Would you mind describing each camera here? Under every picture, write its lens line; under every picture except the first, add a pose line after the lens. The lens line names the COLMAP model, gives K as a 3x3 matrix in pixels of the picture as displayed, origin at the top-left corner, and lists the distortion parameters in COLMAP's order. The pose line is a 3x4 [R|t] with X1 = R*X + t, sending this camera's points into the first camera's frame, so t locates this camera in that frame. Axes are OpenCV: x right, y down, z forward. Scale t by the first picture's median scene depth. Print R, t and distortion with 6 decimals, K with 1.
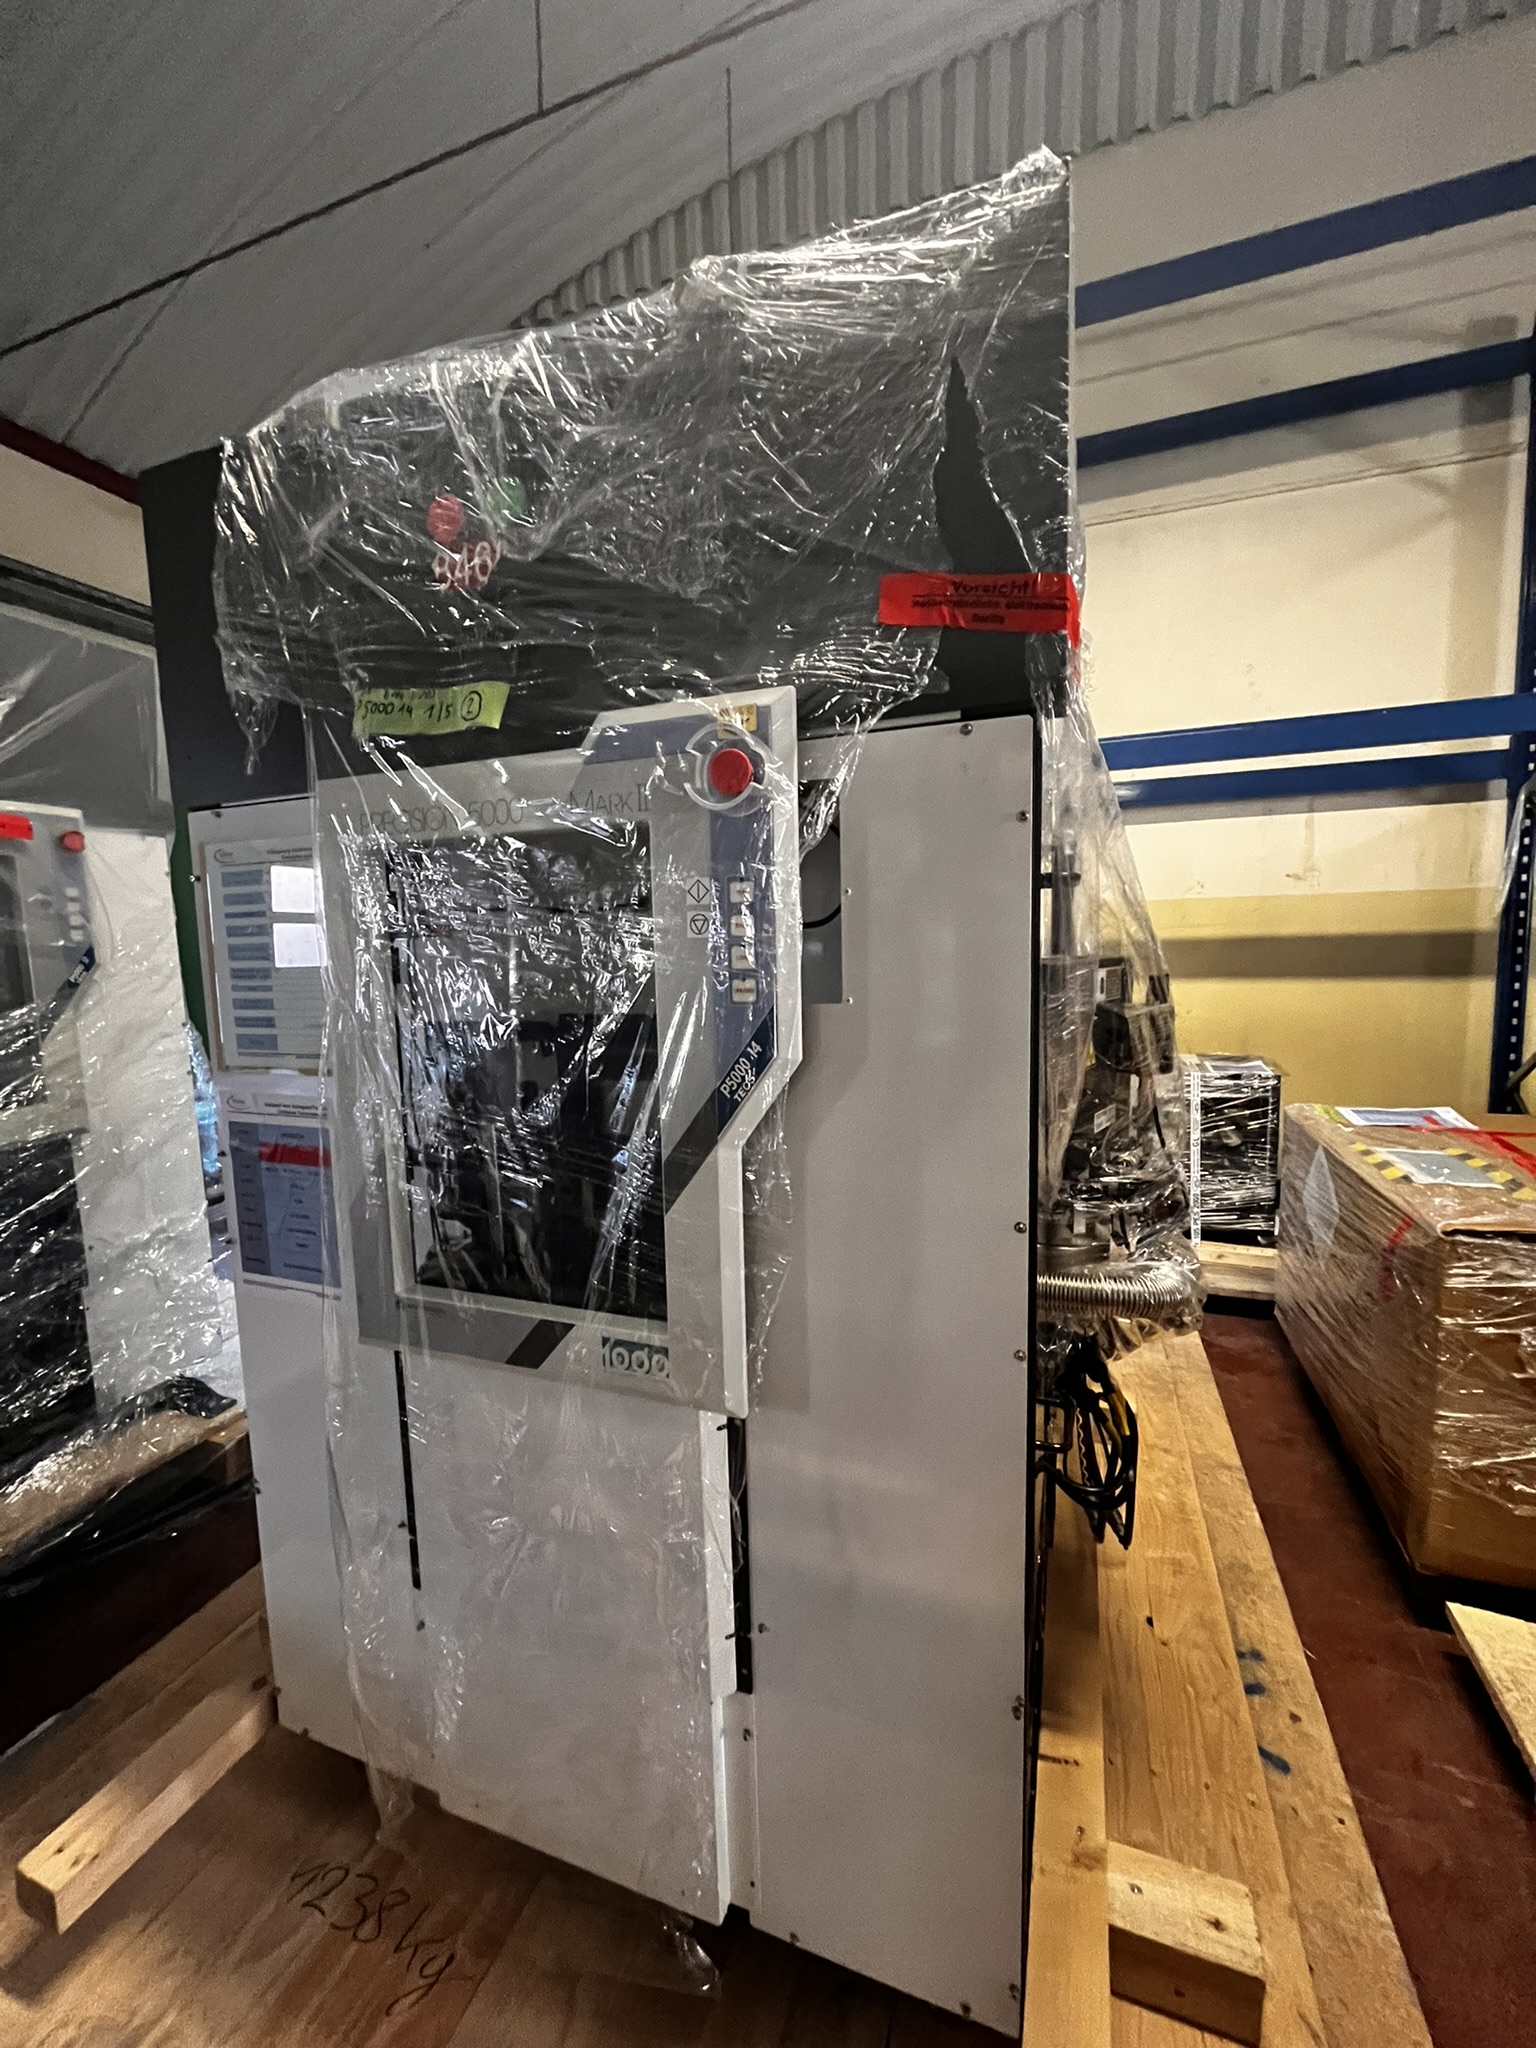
lens RADIAL K [[826.5, 0, 759.6], [0, 826.5, 1030.4], [0, 0, 1]] dist [-0.002863, -0.000507]
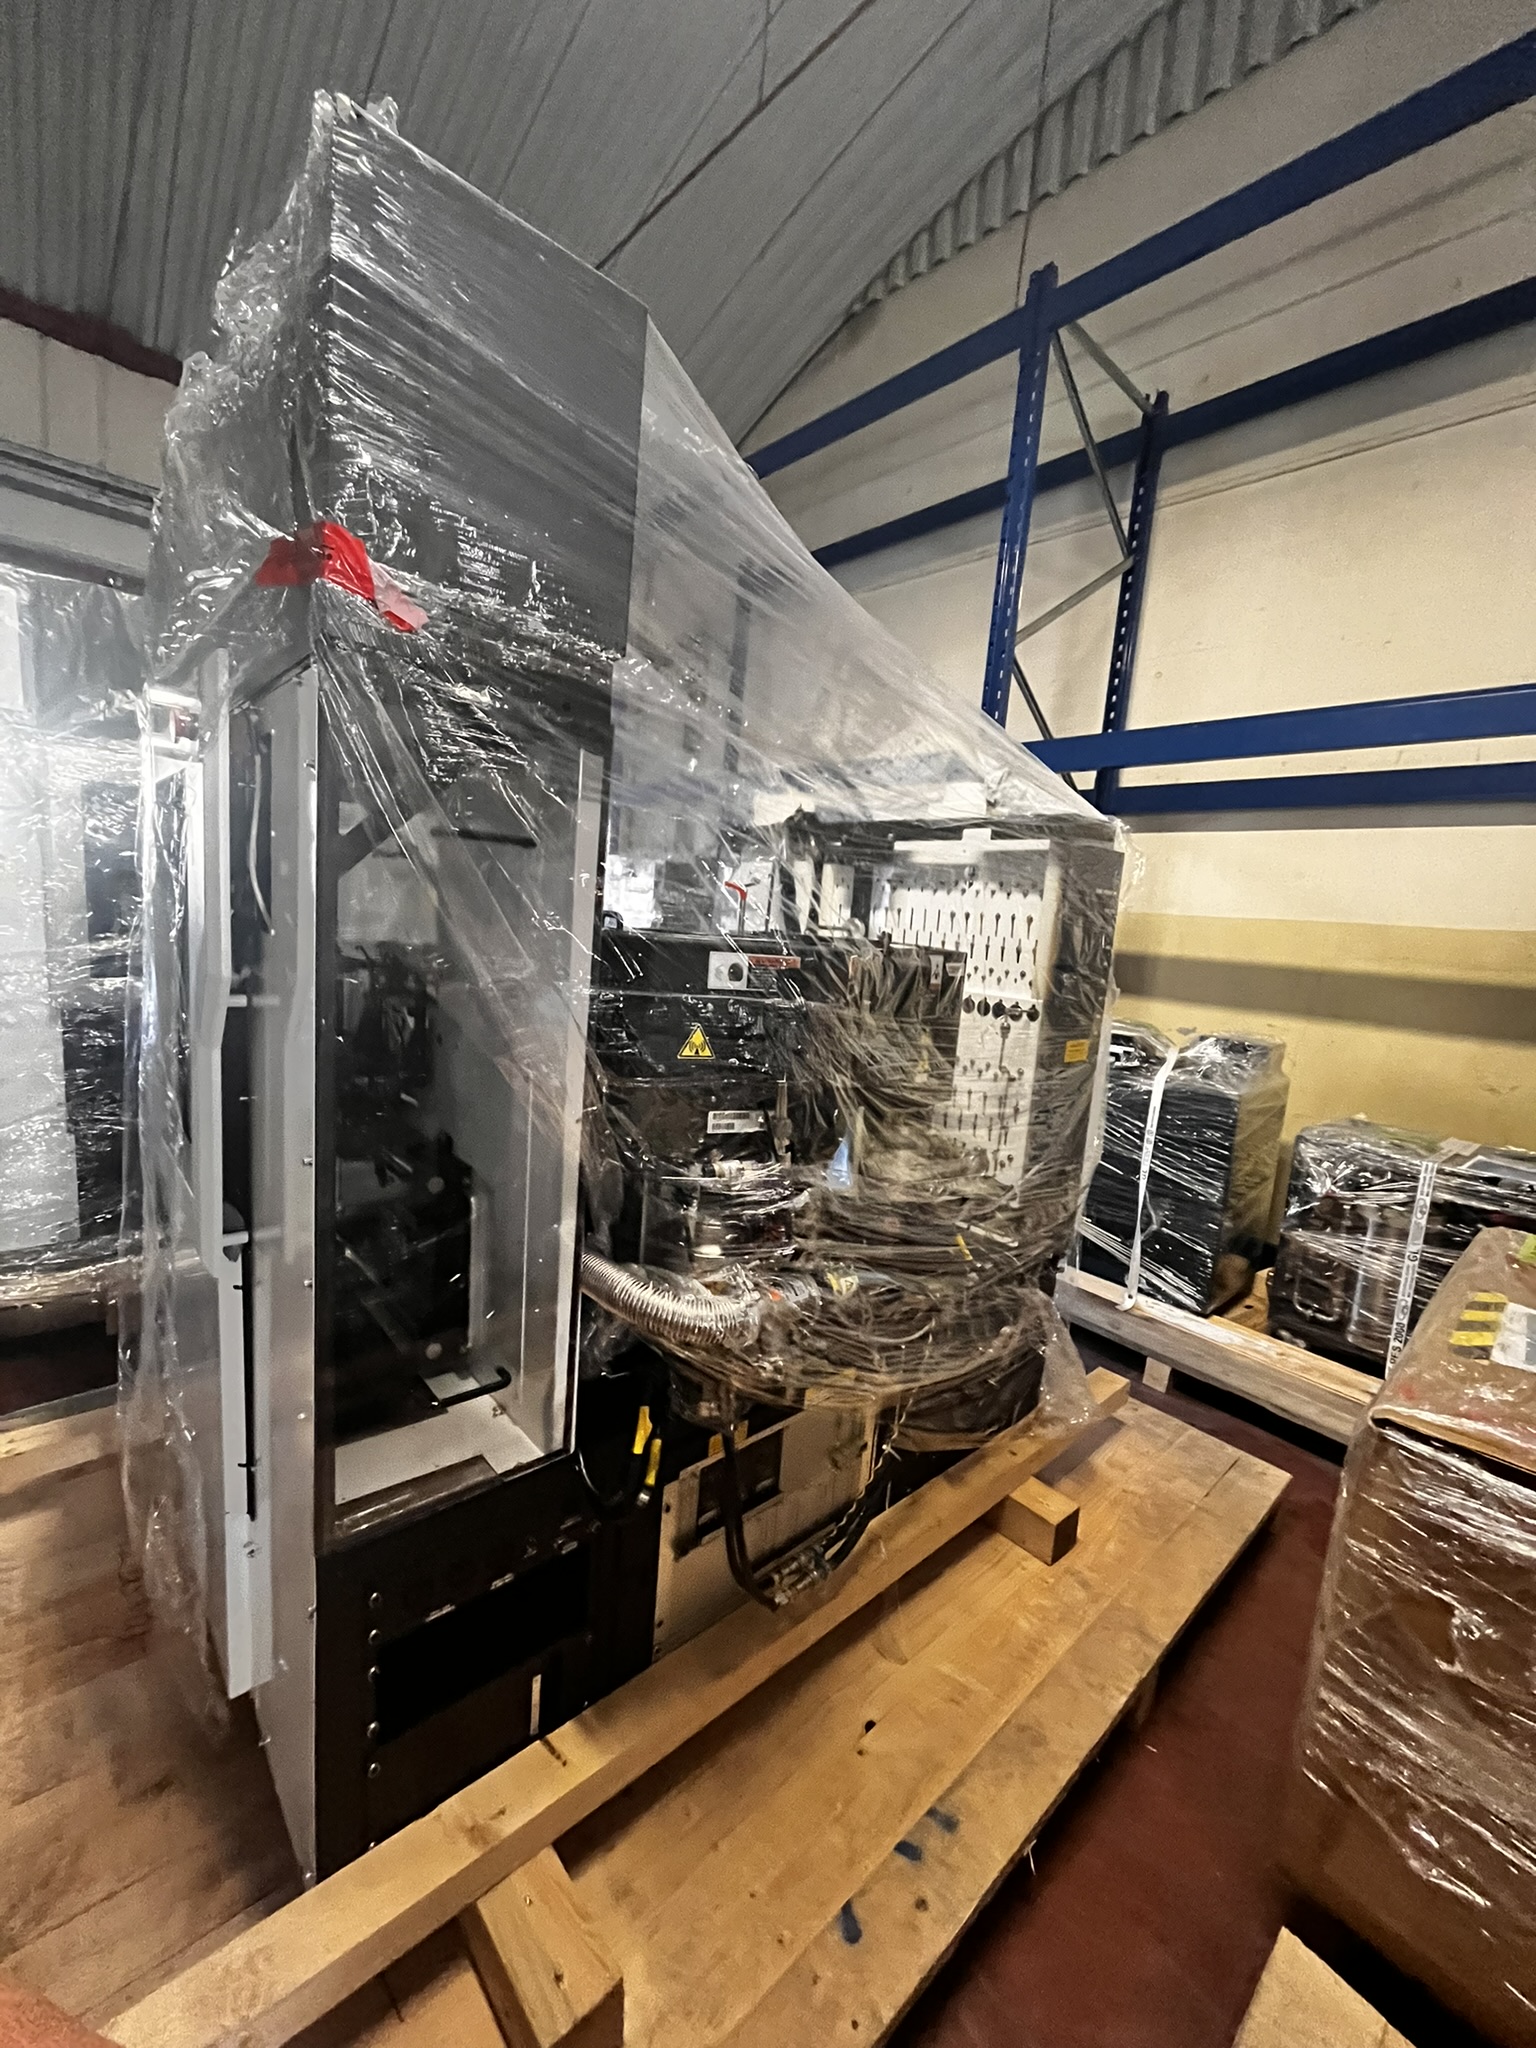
lens RADIAL K [[826.5, 0, 759.6], [0, 826.5, 1030.4], [0, 0, 1]] dist [-0.002863, -0.000507]
pose [[0.883454, 0.156582, -0.441579, 0.216306], [-0.148976, 0.987467, 0.052098, -0.010781], [0.444202, 0.019758, 0.895709, 0.054020]]
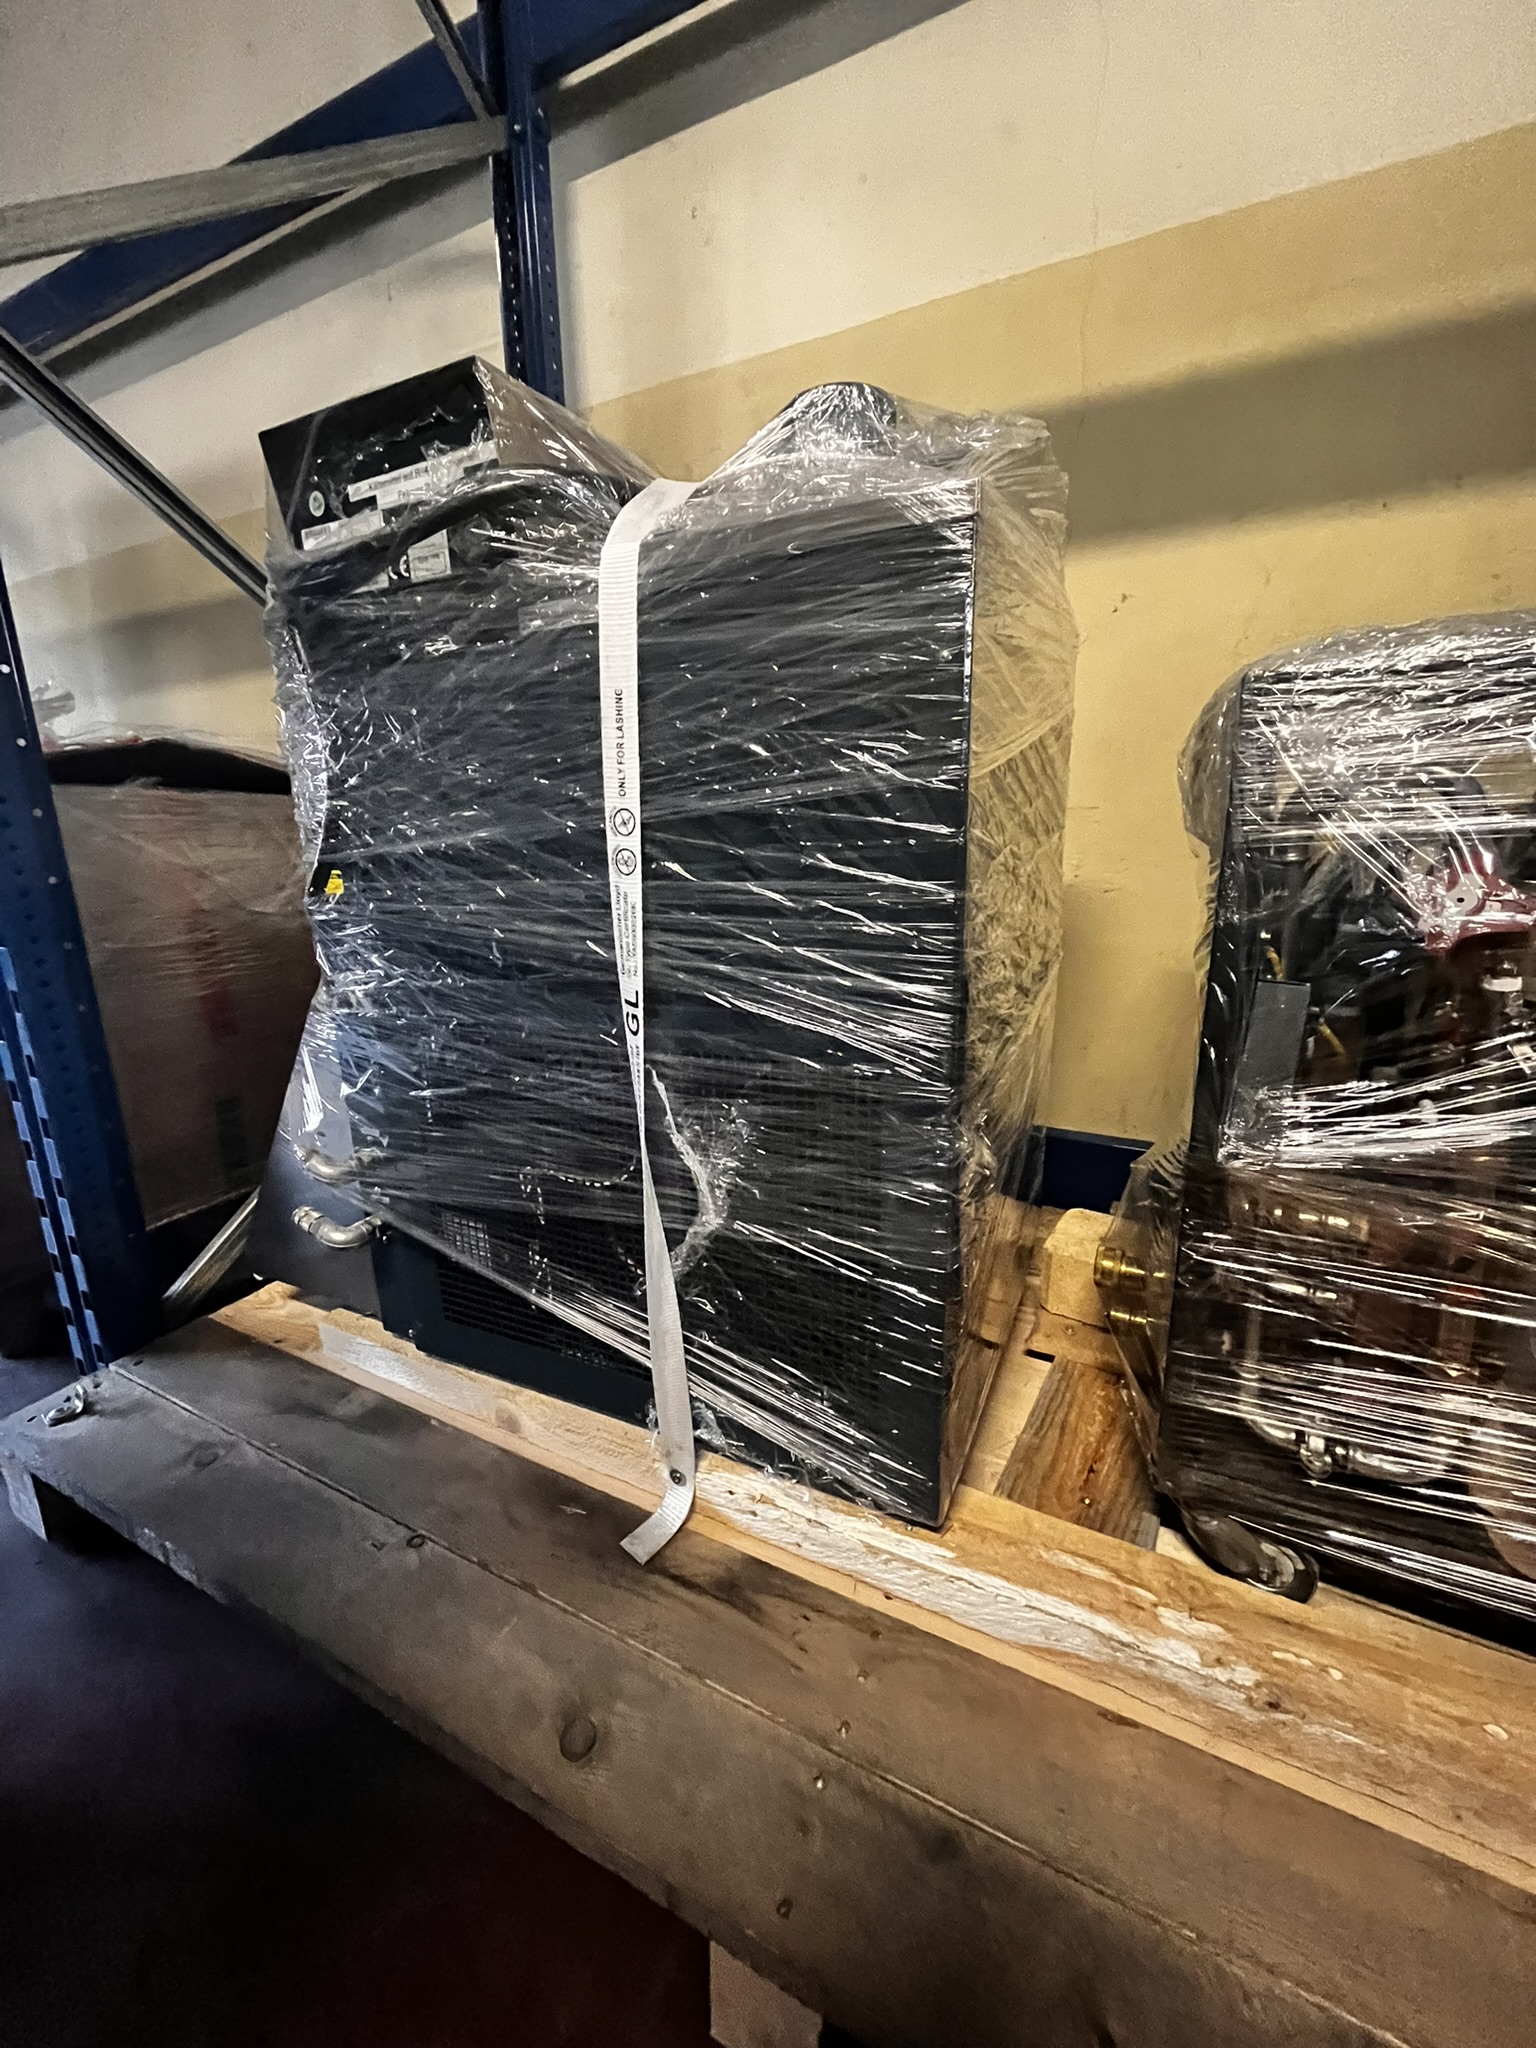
lens RADIAL K [[815.2, 0, 768.0], [0, 815.2, 1024.0], [0, 0, 1]] dist [-0.006490, 0.000052]
pose [[0.993675, 0.032410, -0.107513, 0.253447], [-0.017781, 0.990777, 0.134333, 0.069283], [0.110875, -0.131571, 0.985087, 0.613483]]
